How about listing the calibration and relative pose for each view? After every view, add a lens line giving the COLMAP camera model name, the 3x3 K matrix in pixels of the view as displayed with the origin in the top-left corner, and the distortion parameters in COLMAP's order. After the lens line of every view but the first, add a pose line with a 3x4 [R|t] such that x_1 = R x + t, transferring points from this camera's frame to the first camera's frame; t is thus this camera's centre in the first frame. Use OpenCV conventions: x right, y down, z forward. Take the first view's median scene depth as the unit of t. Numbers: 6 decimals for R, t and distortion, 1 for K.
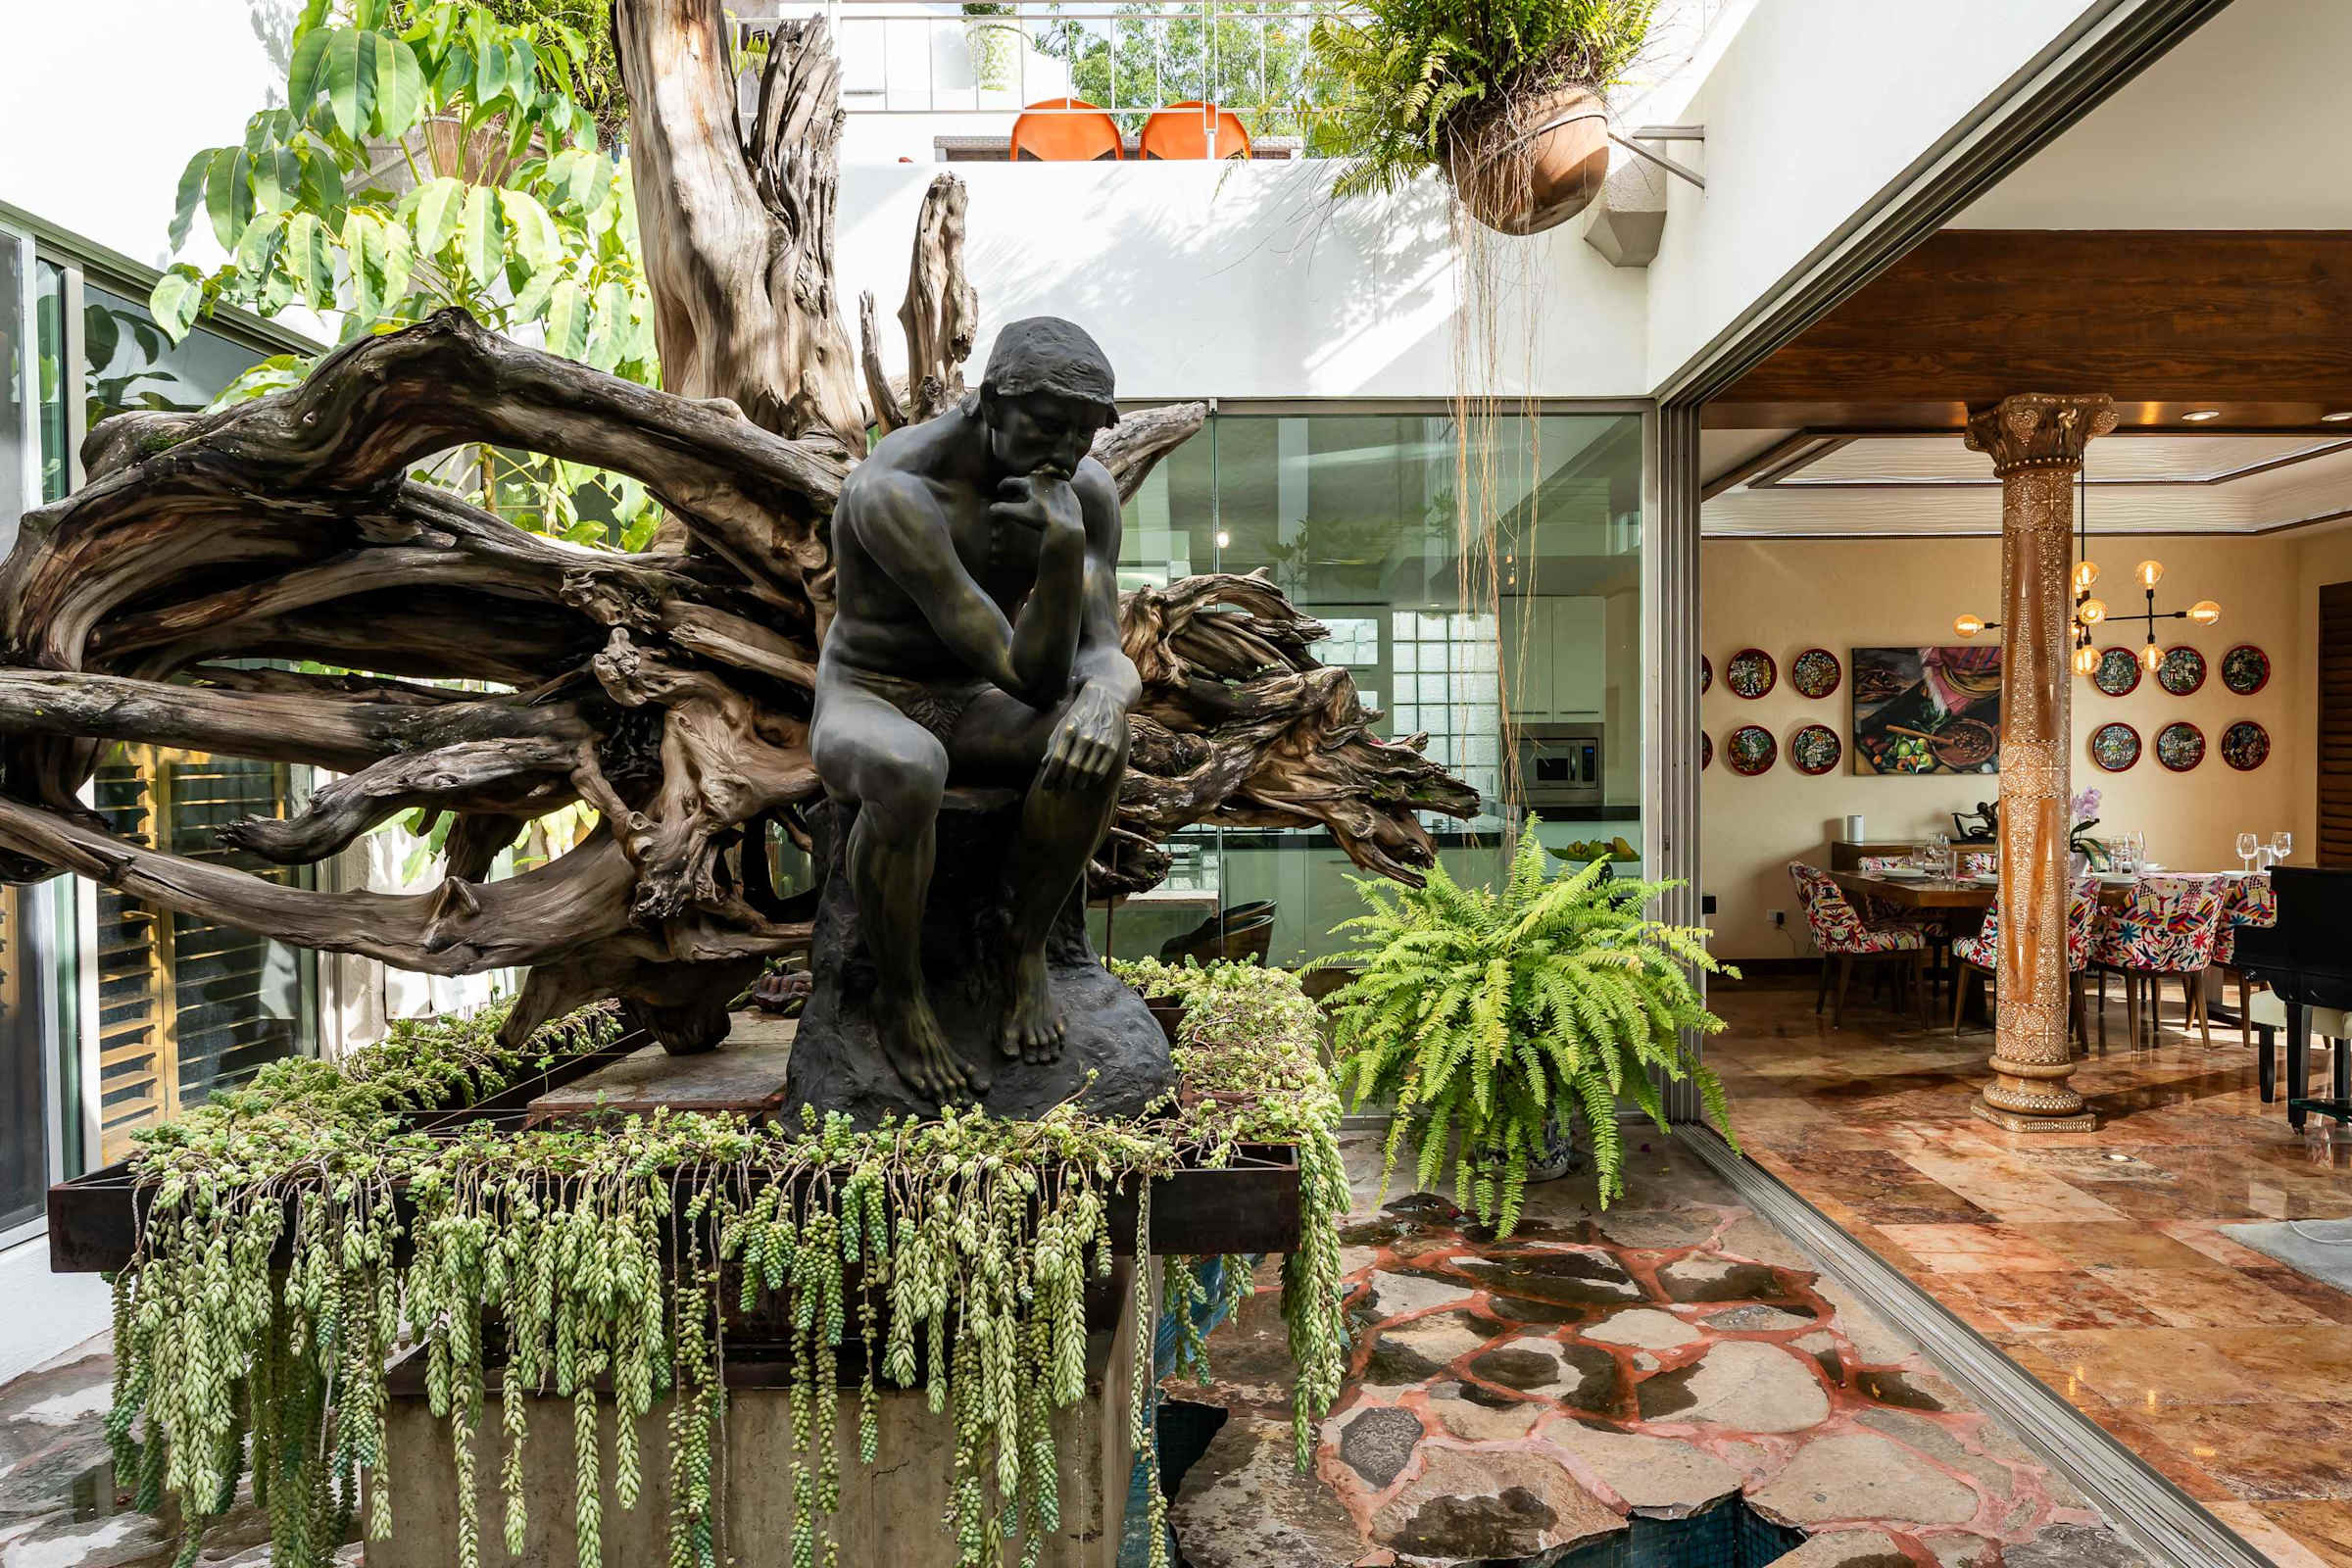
lens RADIAL K [[1671.2, 0, 1227.4], [0, 1671.2, 784.7], [0, 0, 1]] dist [-0.011920, -0.004478]
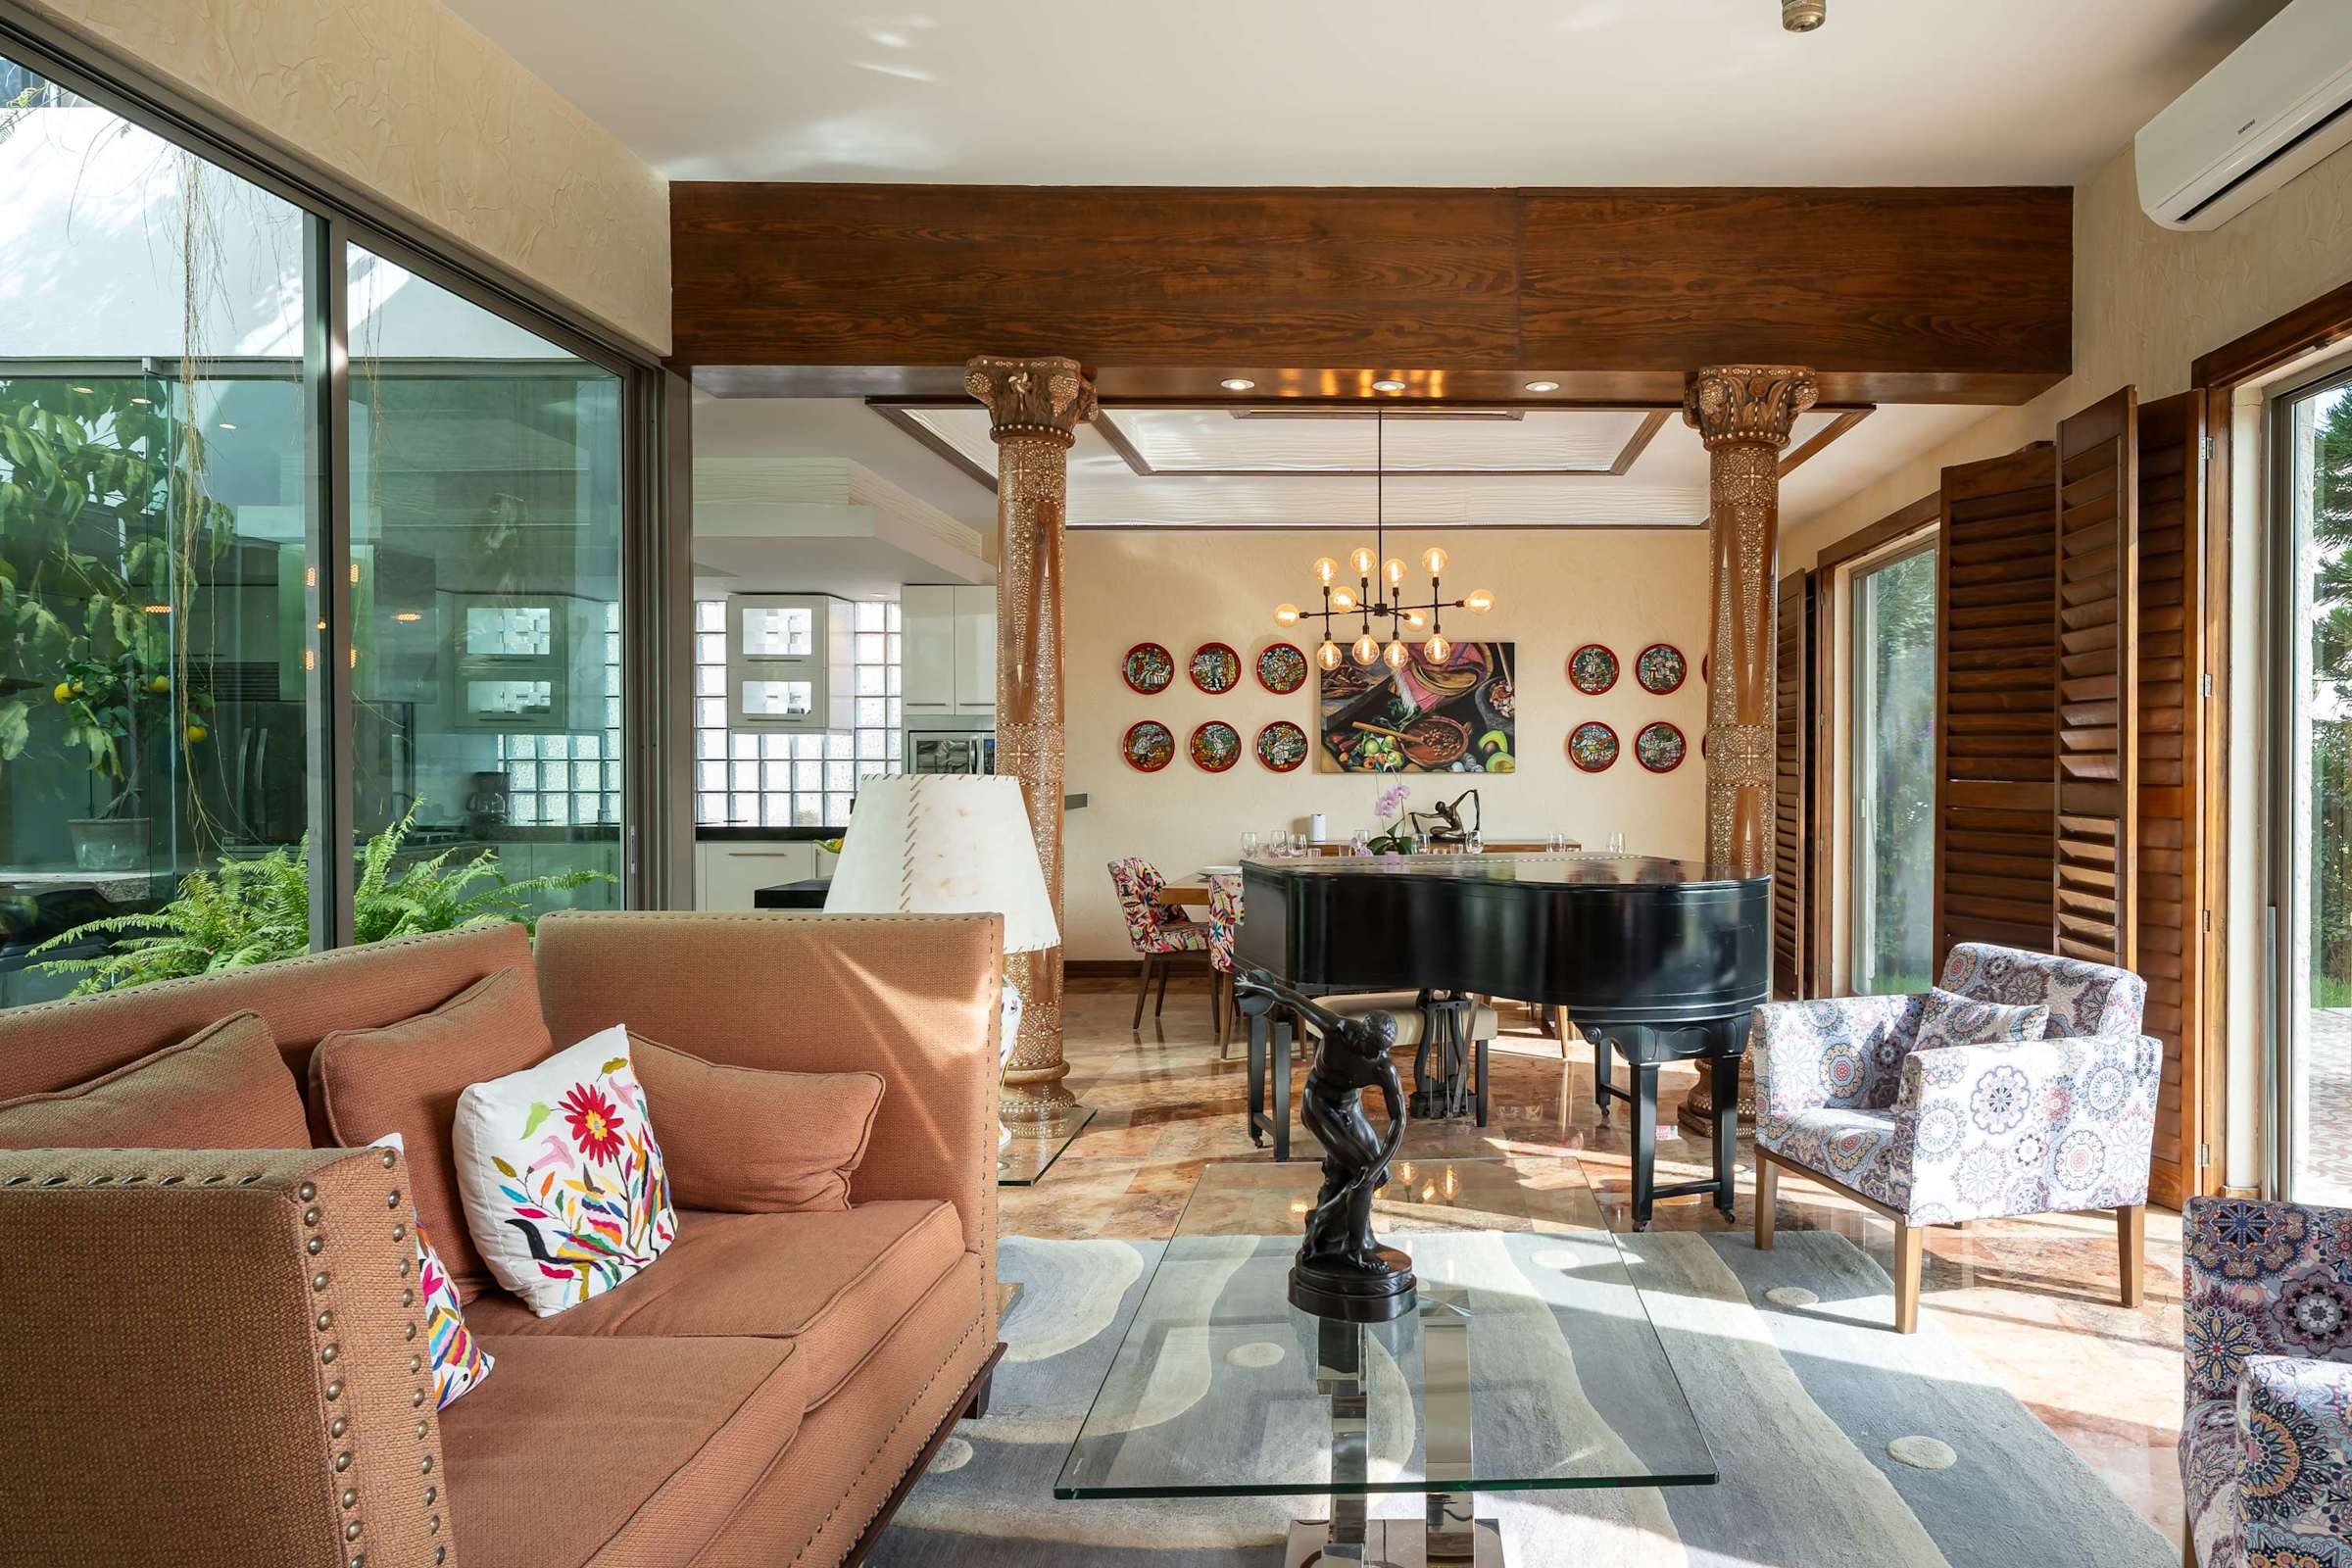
lens RADIAL K [[1671.2, 0, 1192.9], [0, 1671.2, 778.5], [0, 0, 1]] dist [-0.011920, -0.004478]
pose [[0.999959, 0.009034, 0.000381, 0.301791], [-0.009031, 0.999933, -0.007224, 0.005025], [-0.000447, 0.007220, 0.999974, 0.027379]]
